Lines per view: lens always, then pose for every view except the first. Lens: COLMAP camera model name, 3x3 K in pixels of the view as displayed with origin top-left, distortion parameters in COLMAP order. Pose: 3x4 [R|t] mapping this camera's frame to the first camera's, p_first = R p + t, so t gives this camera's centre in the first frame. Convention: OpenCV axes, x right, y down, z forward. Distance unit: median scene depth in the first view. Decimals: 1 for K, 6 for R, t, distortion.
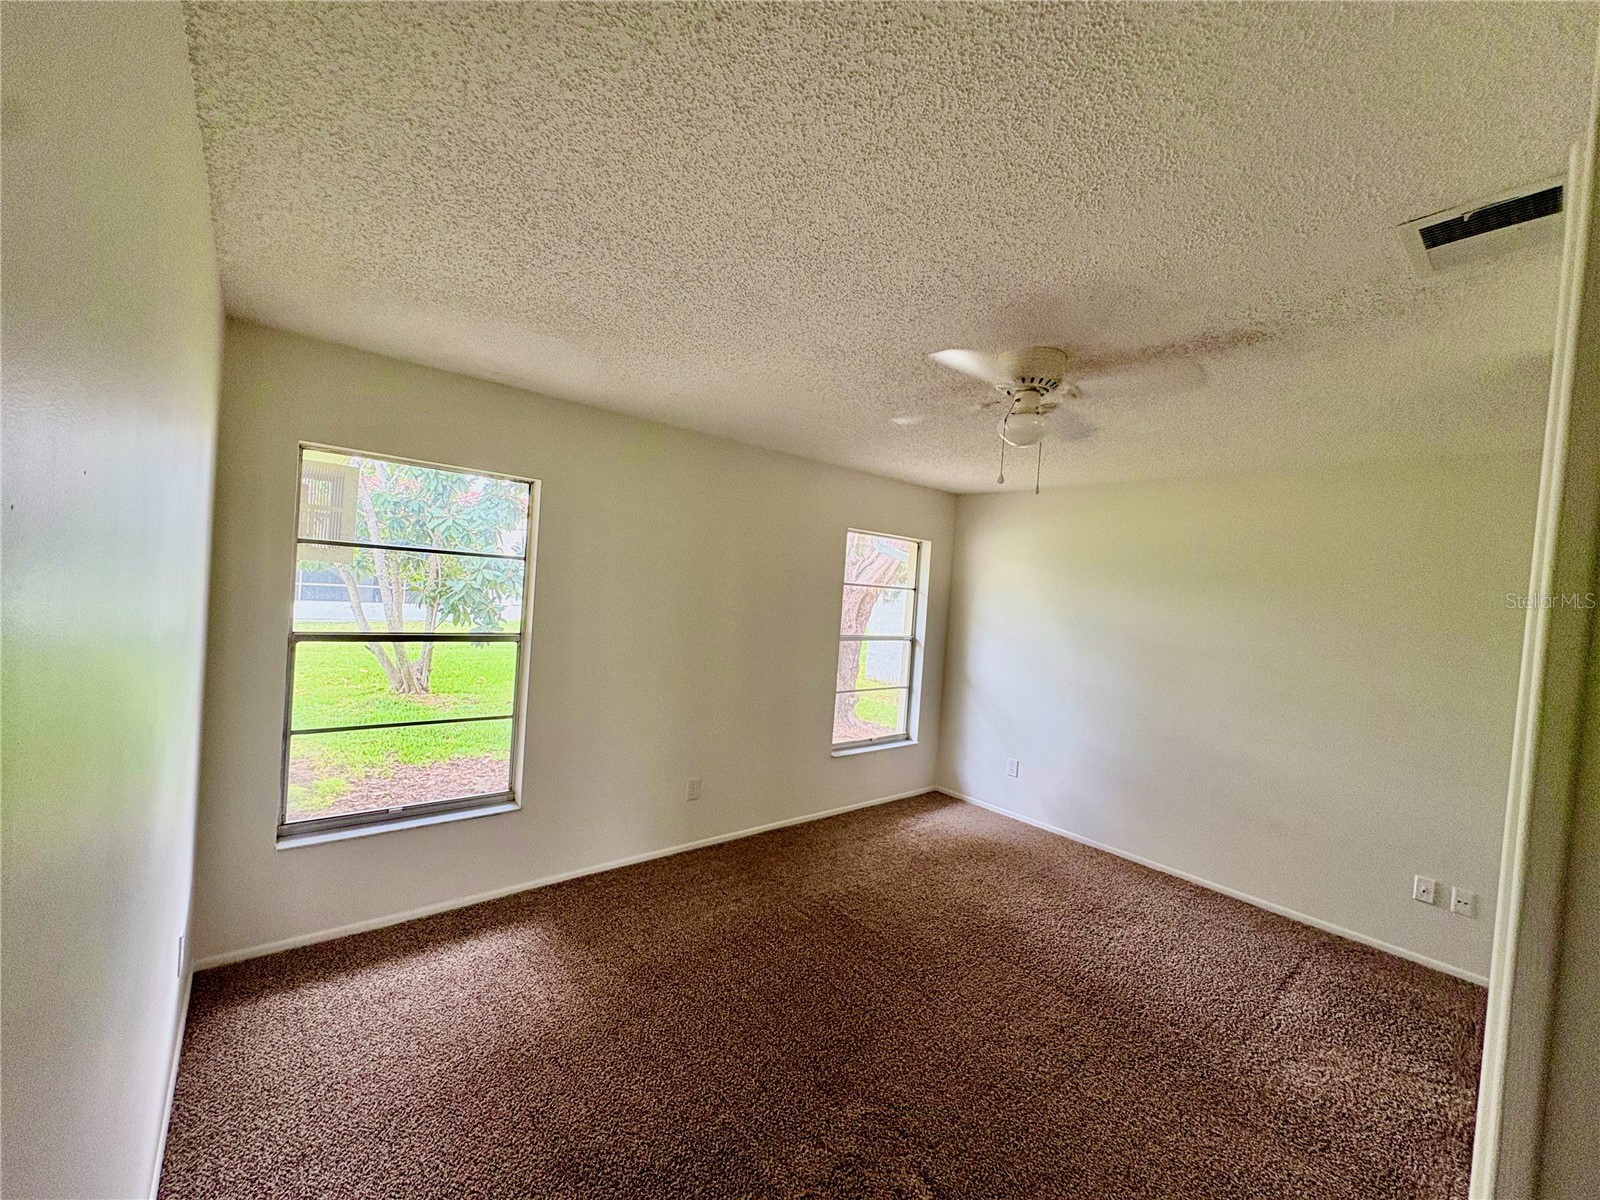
lens RADIAL K [[648.1, 0, 800.0], [0, 648.1, 600.0], [0, 0, 1]] dist [0.001288, 0.000132]
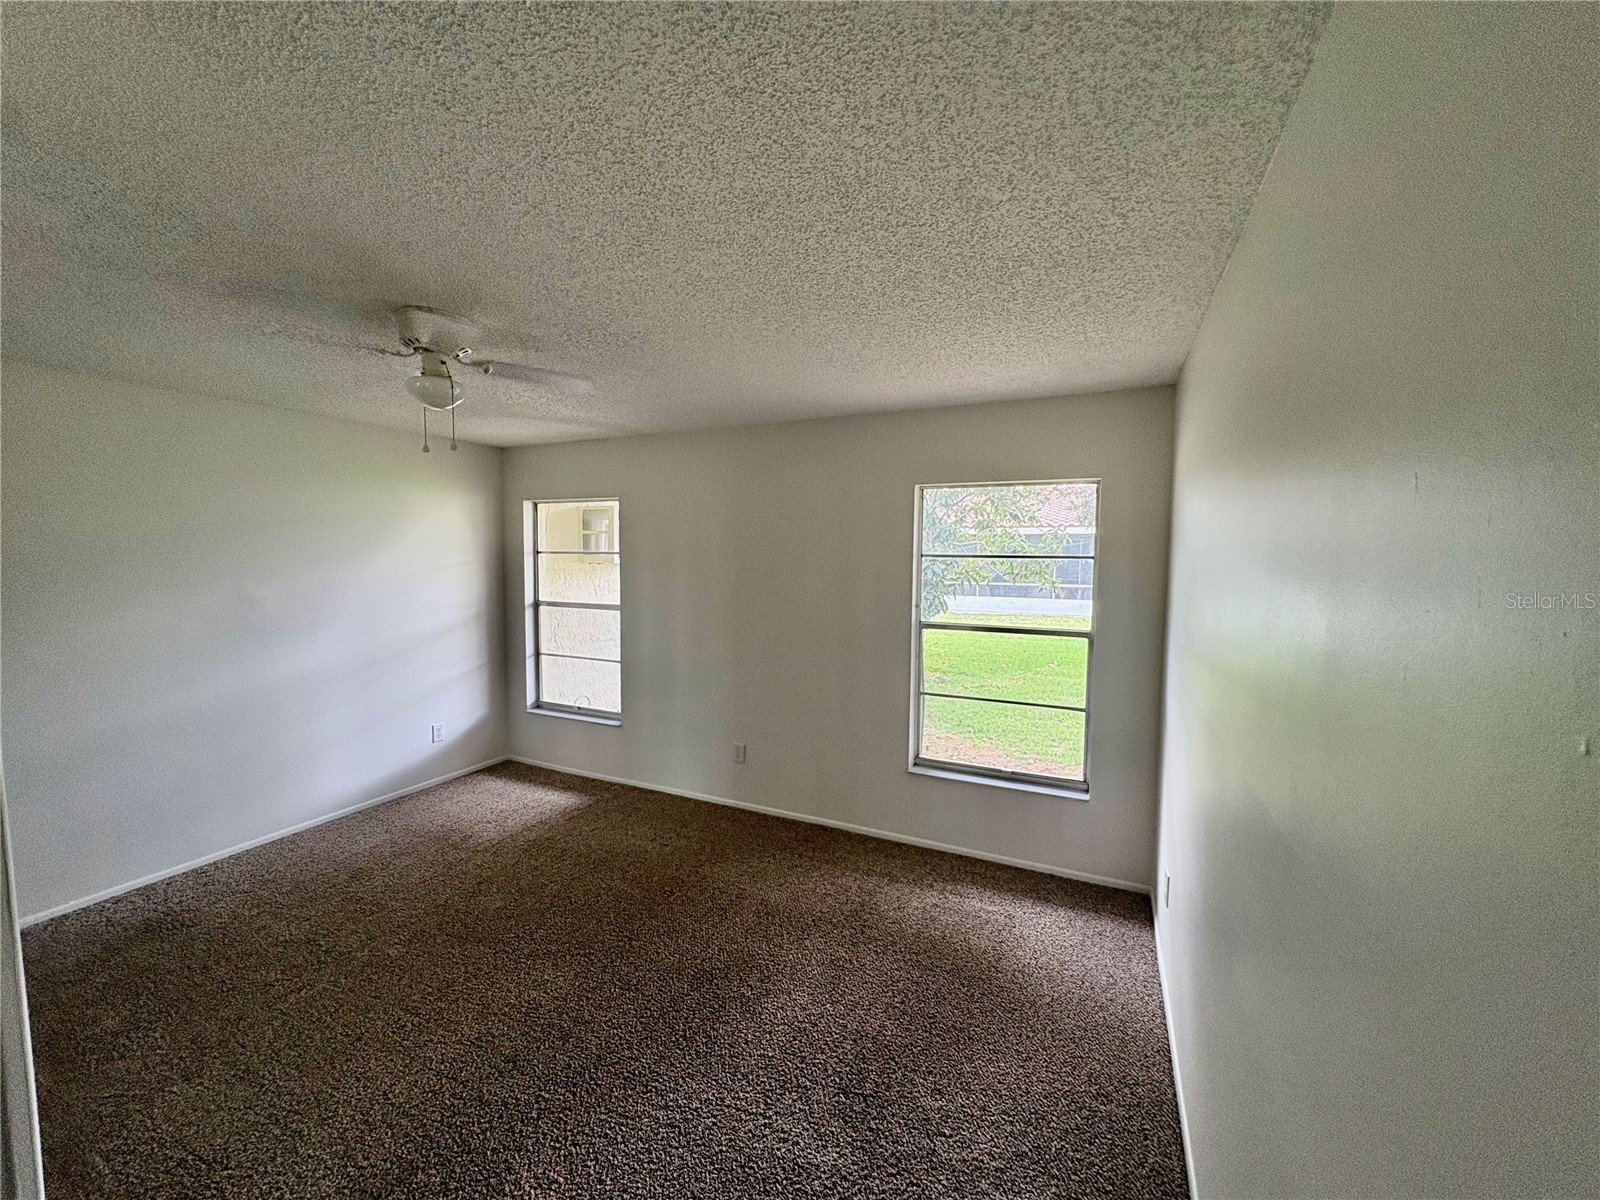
lens RADIAL K [[590.9, 0, 800.0], [0, 590.9, 600.0], [0, 0, 1]] dist [-0.000022, 0.000008]
pose [[0.408911, -0.009310, -0.912527, 0.674097], [0.003018, 0.999956, -0.008850, 0.032876], [0.912569, 0.000865, 0.408922, 0.573596]]
